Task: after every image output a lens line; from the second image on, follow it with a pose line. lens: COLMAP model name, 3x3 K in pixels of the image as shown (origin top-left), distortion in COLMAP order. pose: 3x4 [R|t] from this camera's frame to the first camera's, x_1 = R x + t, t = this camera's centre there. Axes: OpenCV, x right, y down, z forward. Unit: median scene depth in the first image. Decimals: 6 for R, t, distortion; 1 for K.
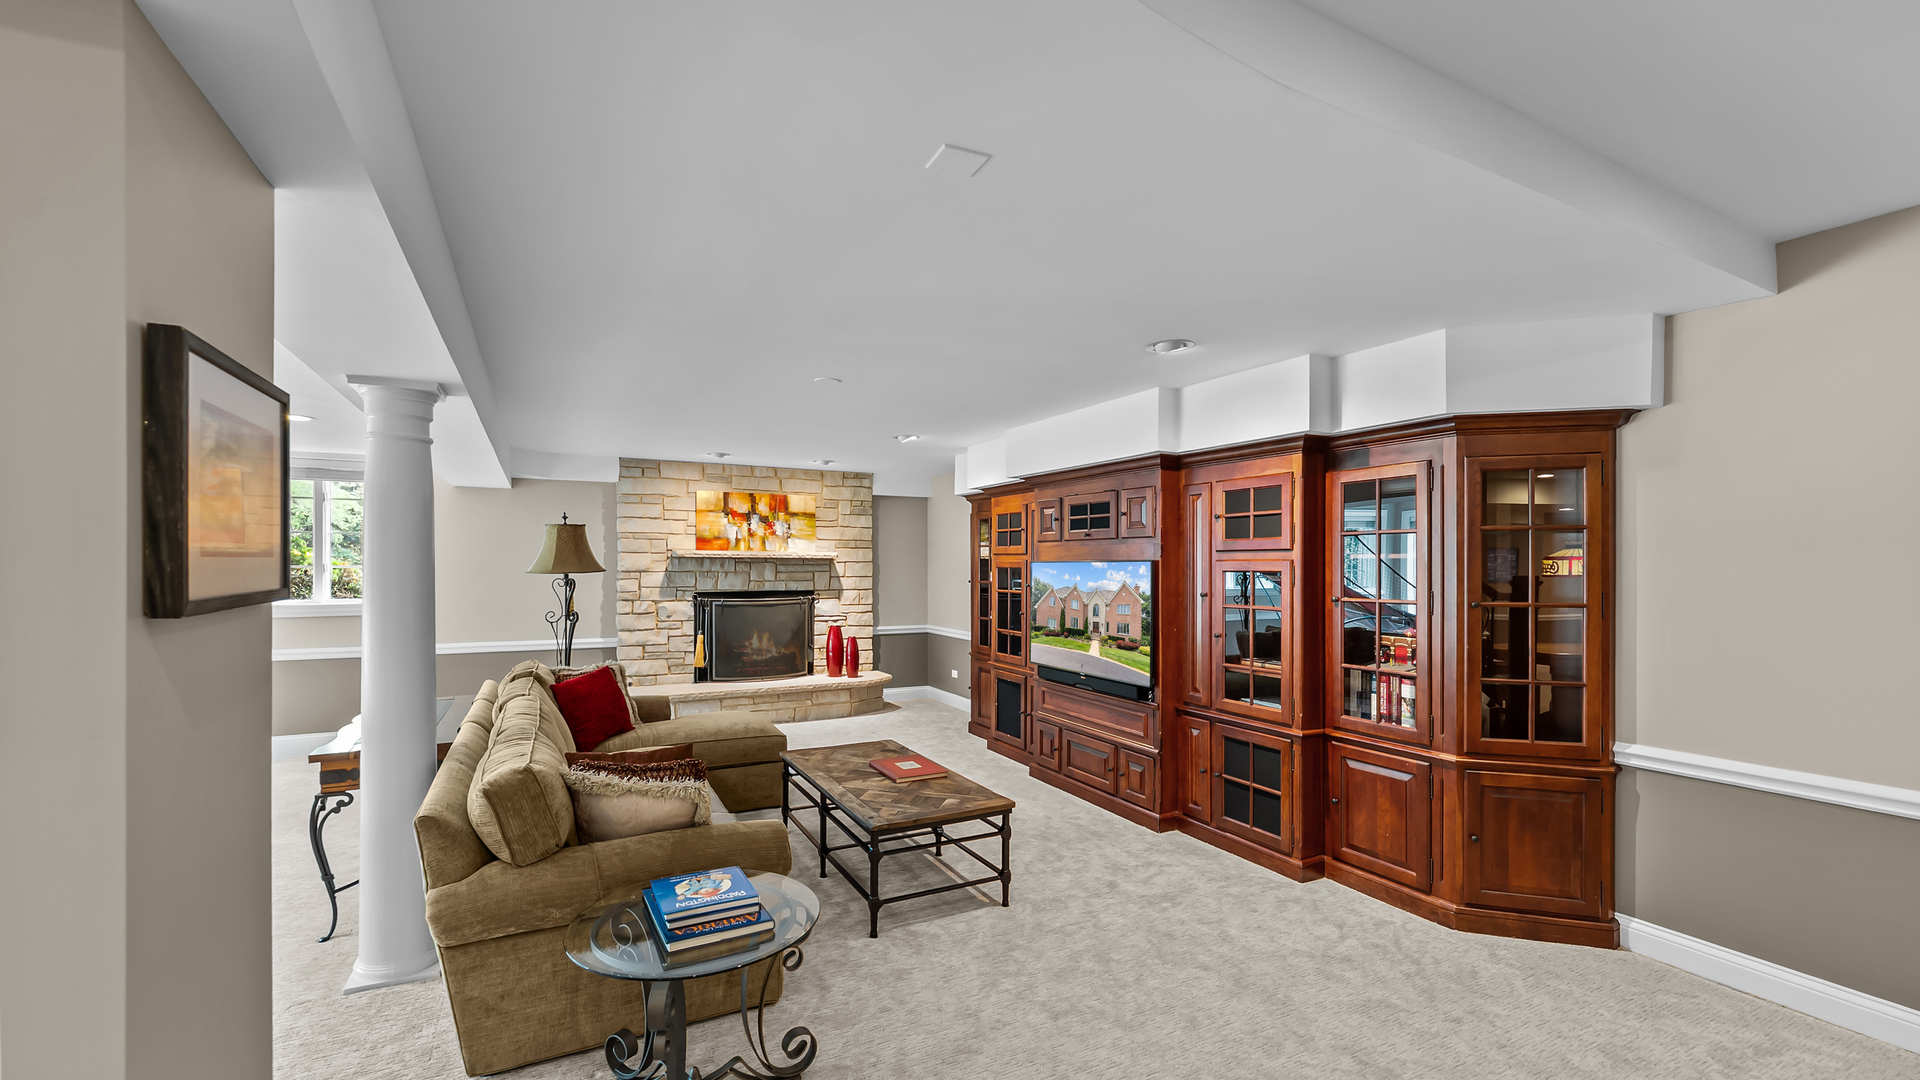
lens RADIAL K [[787.6, 0, 967.3], [0, 787.6, 559.5], [0, 0, 1]] dist [0.002067, -0.000080]
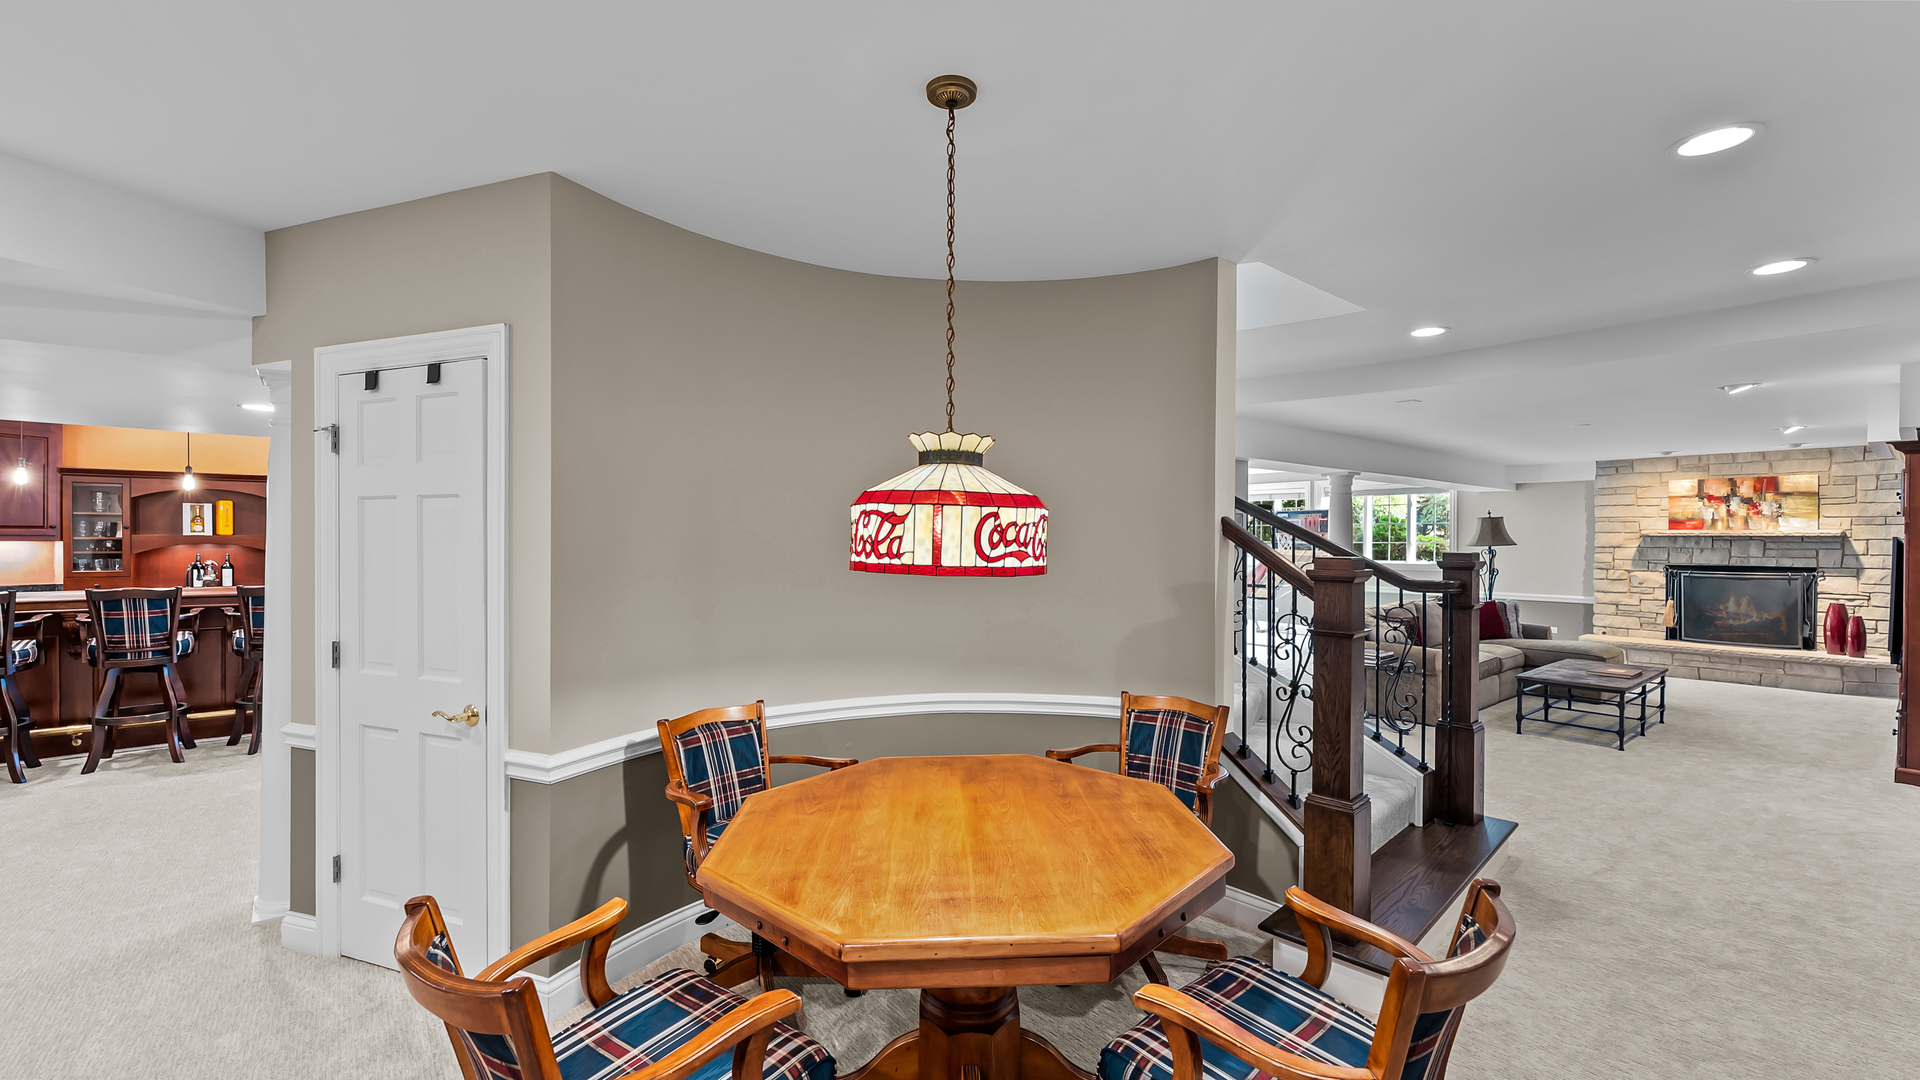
lens RADIAL K [[787.6, 0, 964.6], [0, 787.6, 545.0], [0, 0, 1]] dist [0.002067, -0.000080]
pose [[0.195690, 0.004560, -0.980655, 0.630607], [0.002439, 0.999984, 0.005136, 0.002341], [0.980663, -0.003397, 0.195676, -0.294259]]
